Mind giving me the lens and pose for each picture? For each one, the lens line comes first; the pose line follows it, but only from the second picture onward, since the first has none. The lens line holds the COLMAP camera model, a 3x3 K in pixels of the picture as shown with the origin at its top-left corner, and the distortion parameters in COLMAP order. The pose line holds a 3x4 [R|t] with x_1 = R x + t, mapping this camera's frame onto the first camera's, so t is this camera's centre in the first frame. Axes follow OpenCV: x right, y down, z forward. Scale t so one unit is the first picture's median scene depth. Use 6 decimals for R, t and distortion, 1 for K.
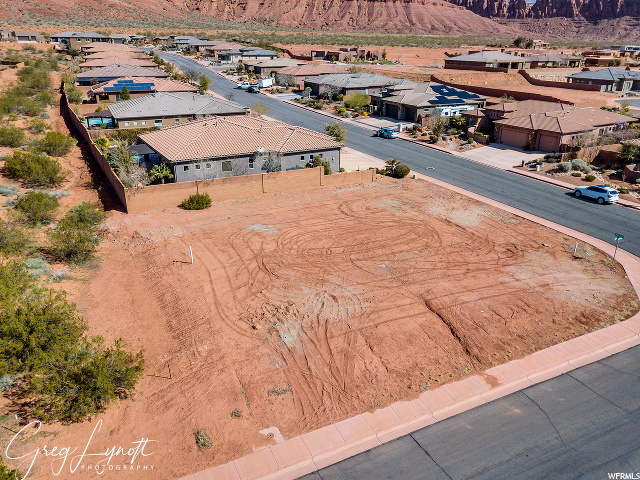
lens RADIAL K [[488.4, 0, 324.0], [0, 488.4, 241.6], [0, 0, 1]] dist [0.013537, -0.007102]
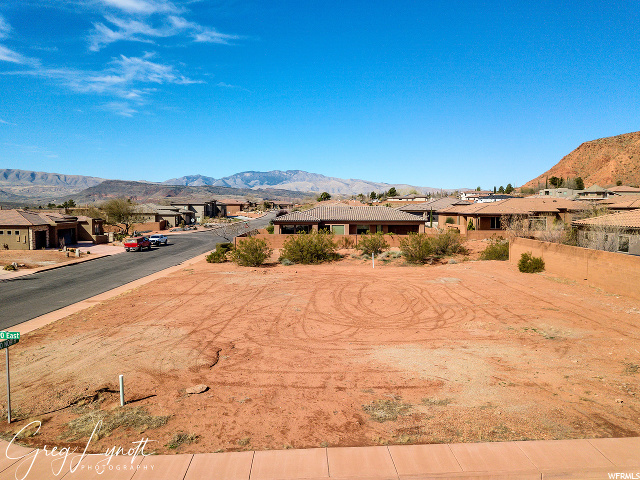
lens RADIAL K [[488.4, 0, 324.0], [0, 488.4, 241.6], [0, 0, 1]] dist [0.013537, -0.007102]
pose [[-0.437059, 0.058494, -0.897529, 0.786003], [-0.349840, 0.908250, 0.229550, -0.228073], [0.828608, 0.414318, -0.376495, 1.244534]]
